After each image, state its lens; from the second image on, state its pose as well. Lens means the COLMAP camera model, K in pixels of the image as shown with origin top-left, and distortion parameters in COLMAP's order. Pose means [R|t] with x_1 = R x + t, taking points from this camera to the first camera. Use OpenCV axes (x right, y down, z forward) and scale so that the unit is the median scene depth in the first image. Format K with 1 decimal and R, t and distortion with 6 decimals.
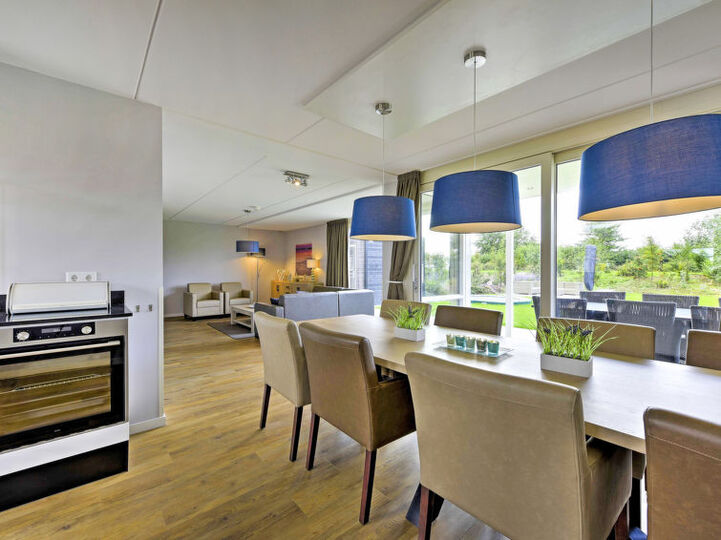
lens RADIAL K [[314.4, 0, 360.5], [0, 314.4, 270.0], [0, 0, 1]] dist [-0.000081, -0.001188]
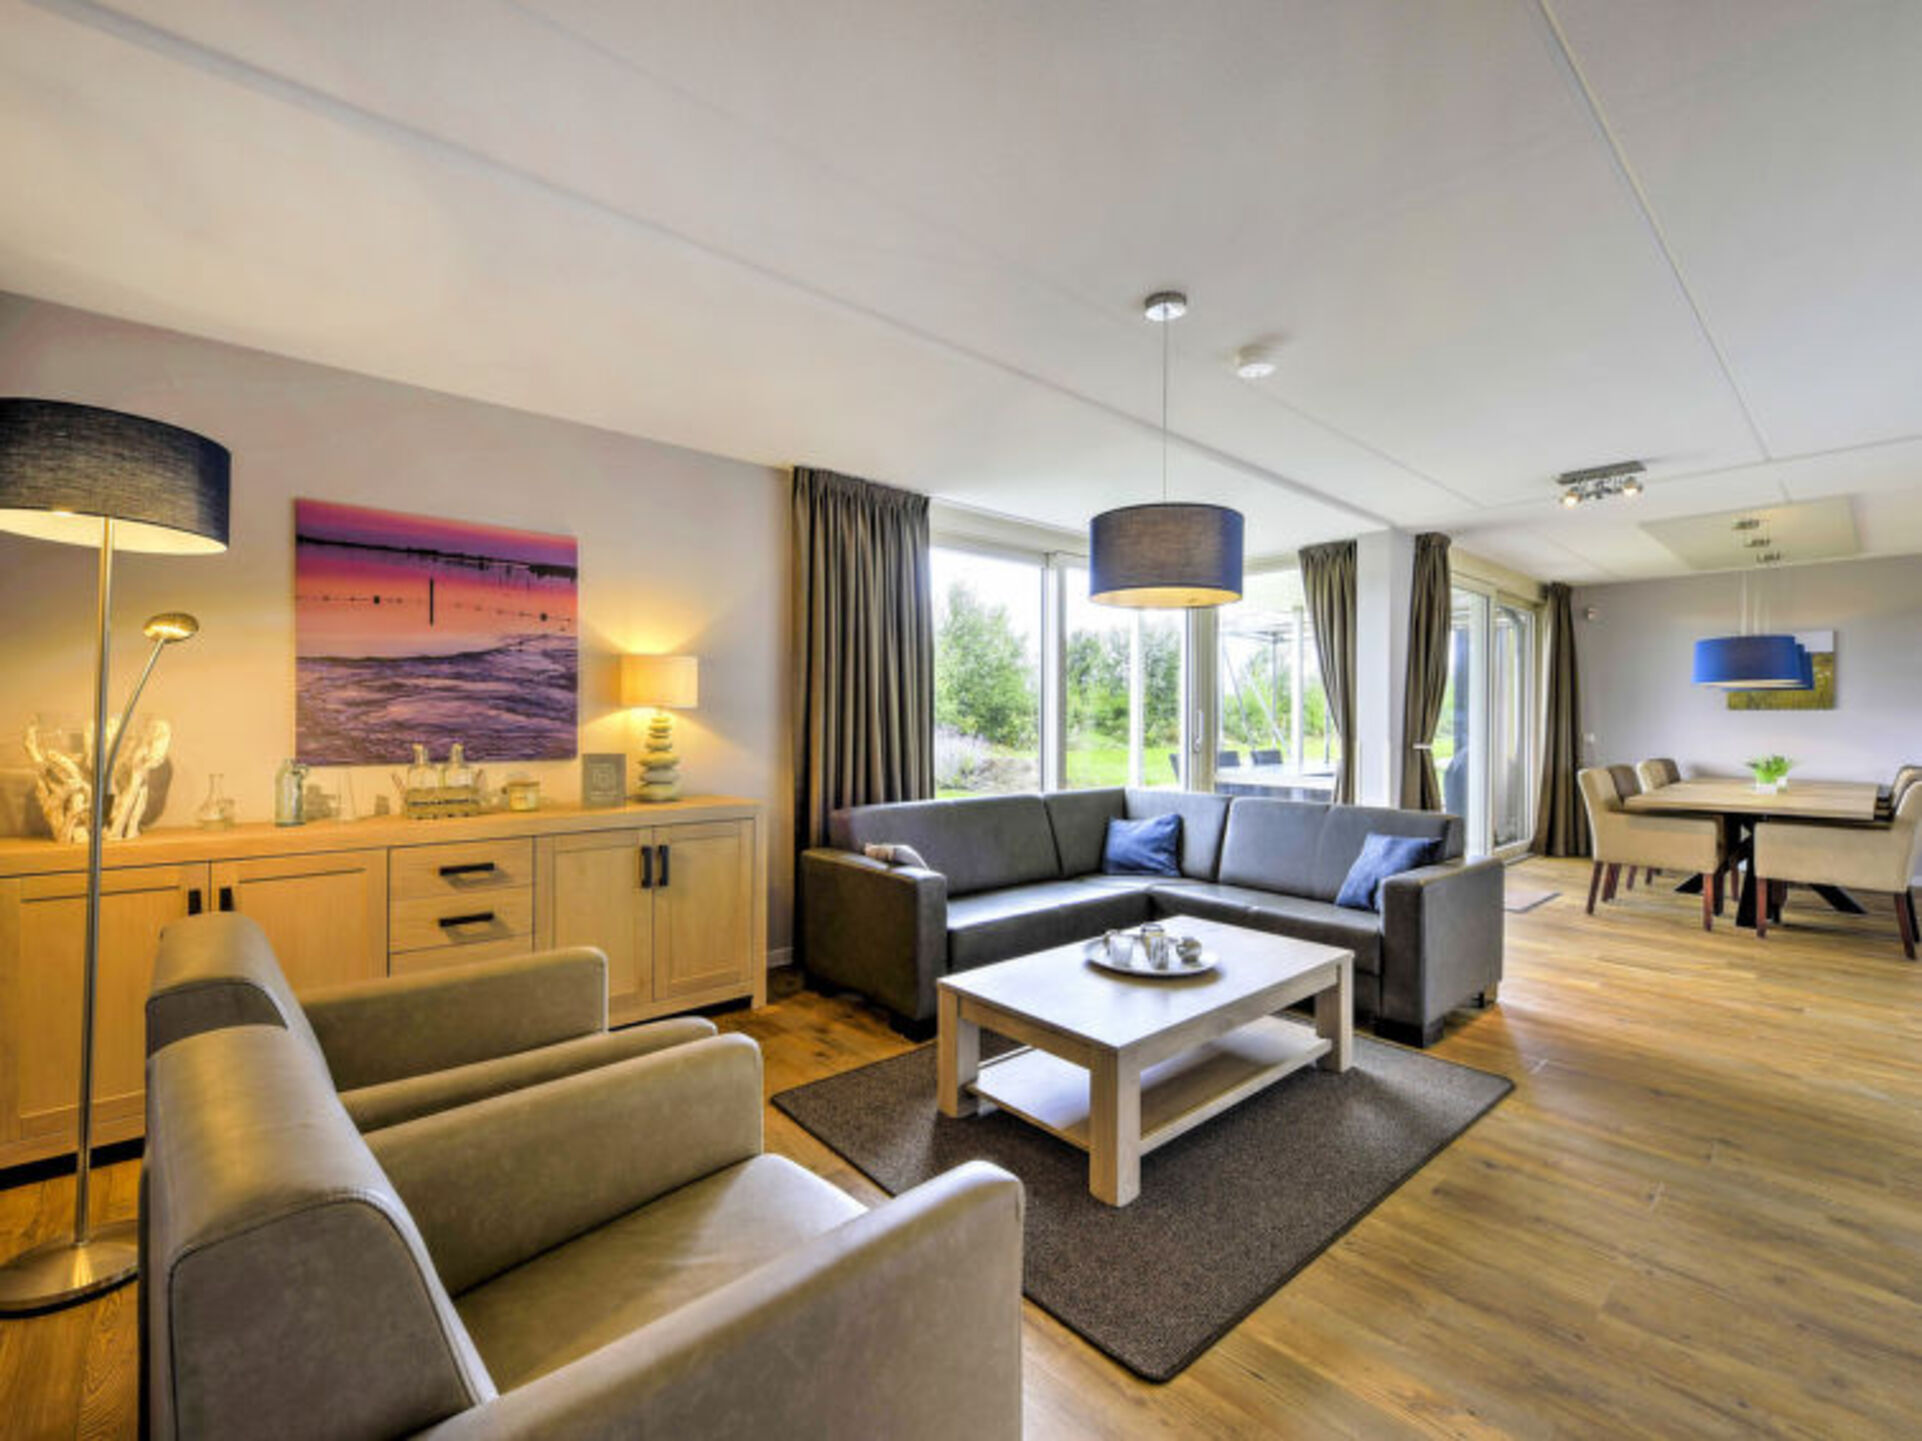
lens RADIAL K [[851.3, 0, 960.3], [0, 851.3, 715.3], [0, 0, 1]] dist [0.014119, -0.000726]
pose [[-0.021026, -0.002142, 0.999777, -1.294295], [-0.006740, 0.999975, 0.002001, -0.011486], [-0.999756, -0.006697, -0.021040, 1.923288]]
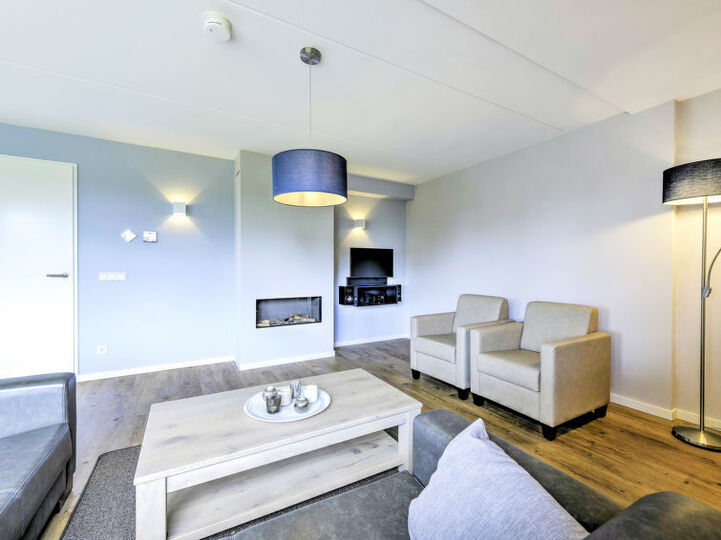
lens RADIAL K [[314.4, 0, 360.5], [0, 314.4, 270.0], [0, 0, 1]] dist [-0.000081, -0.001188]
pose [[-0.197334, 0.003665, -0.980330, -0.148042], [-0.002486, 0.999988, 0.004239, 0.013323], [0.980333, 0.003274, -0.197322, 1.925446]]
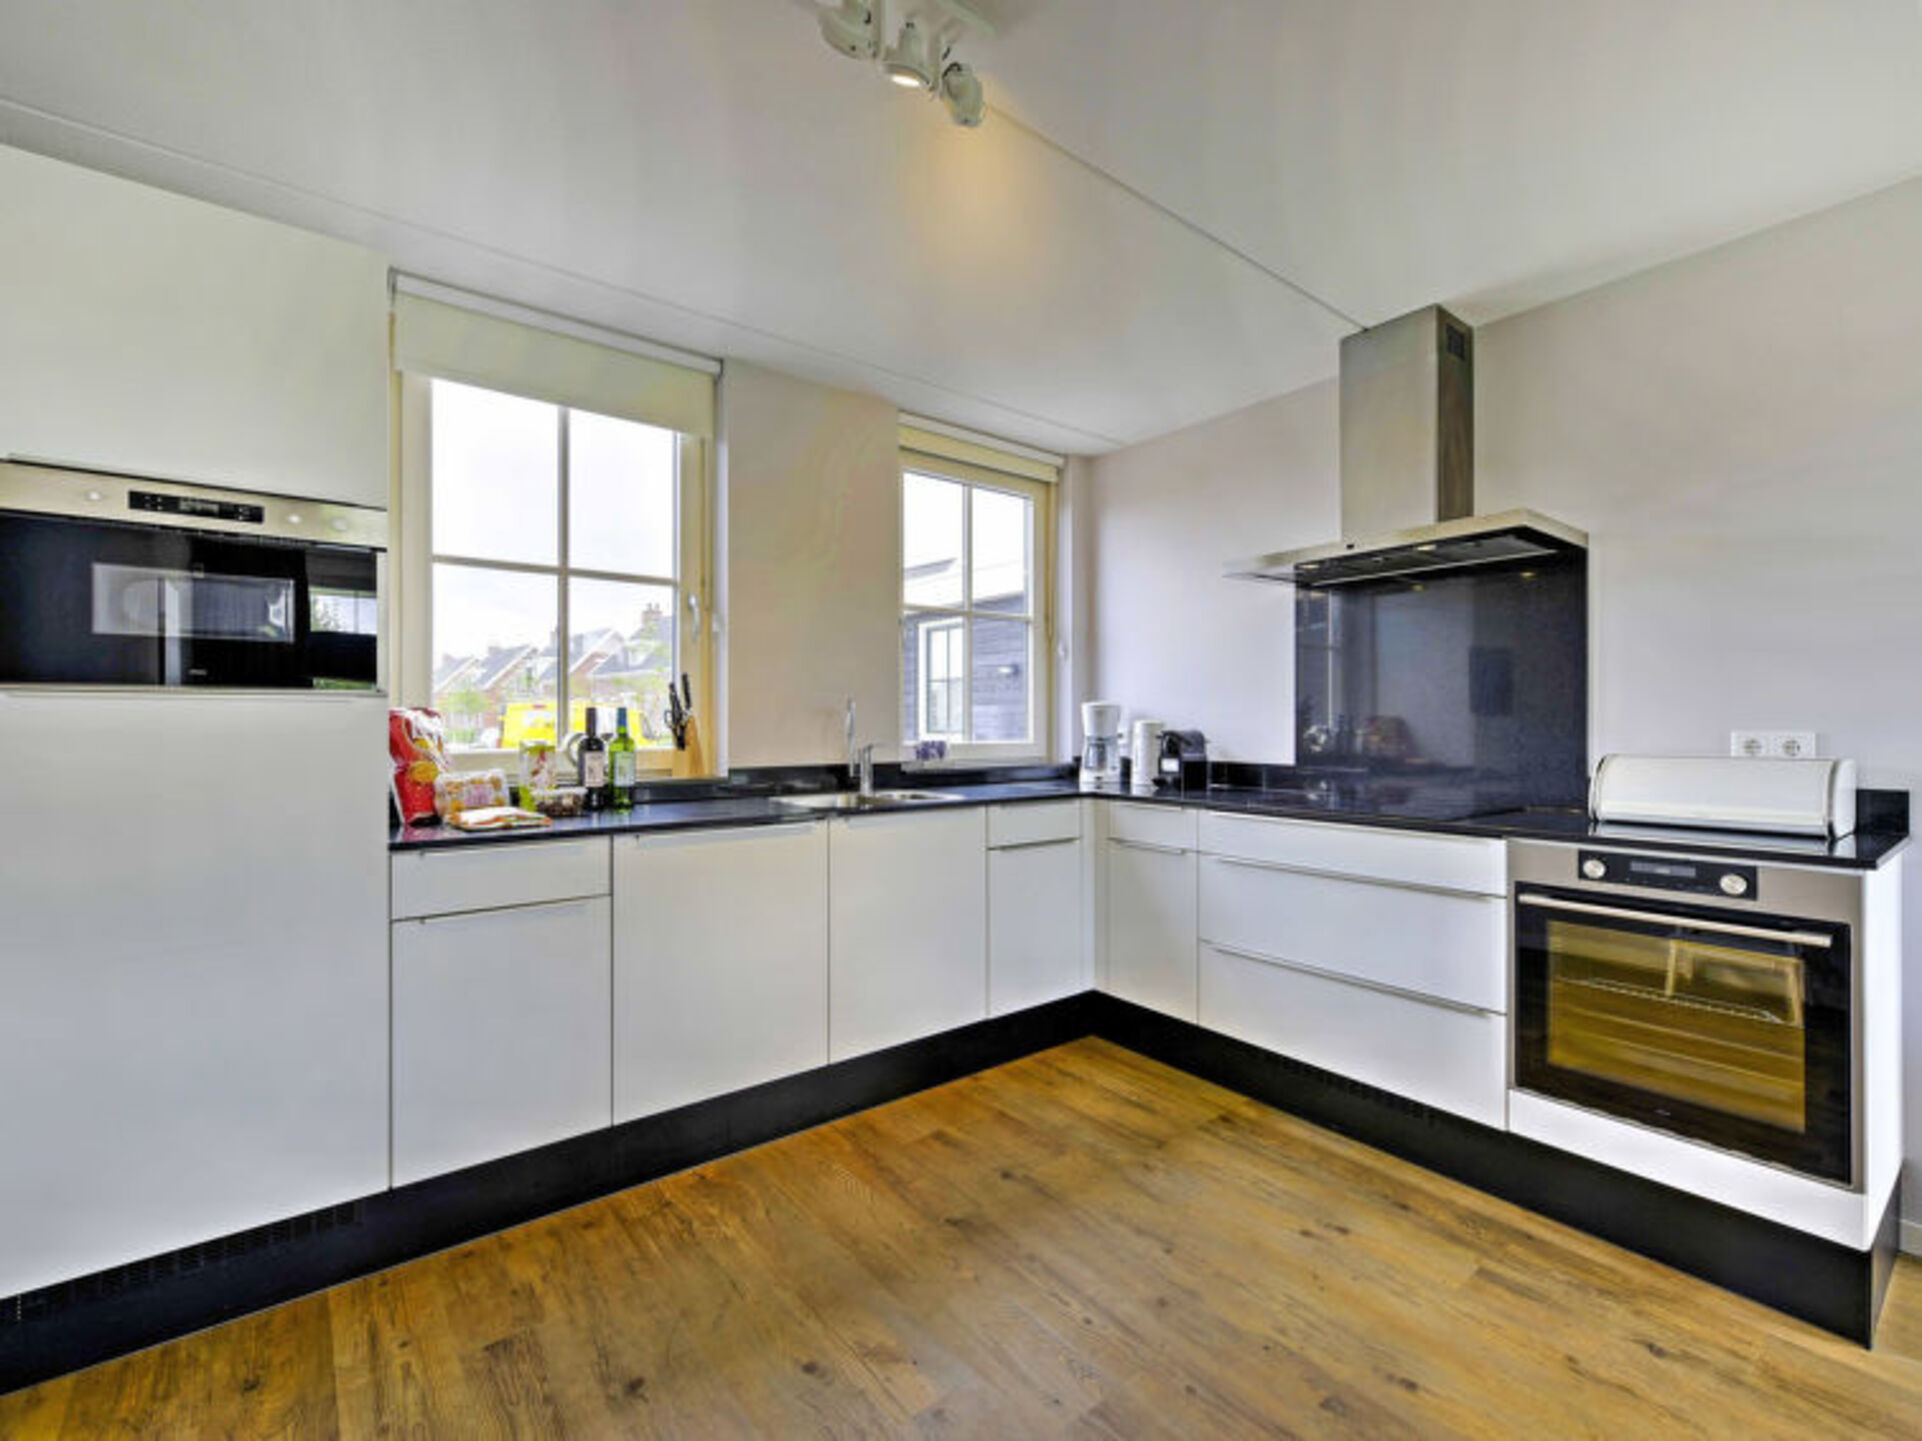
lens RADIAL K [[838.1, 0, 961.0], [0, 838.1, 720.5], [0, 0, 1]] dist [-0.000081, -0.001188]
pose [[-0.054213, -0.003807, -0.998522, 0.079309], [-0.000459, 0.999993, -0.003787, -0.001005], [0.998529, 0.000253, -0.054214, 0.054252]]
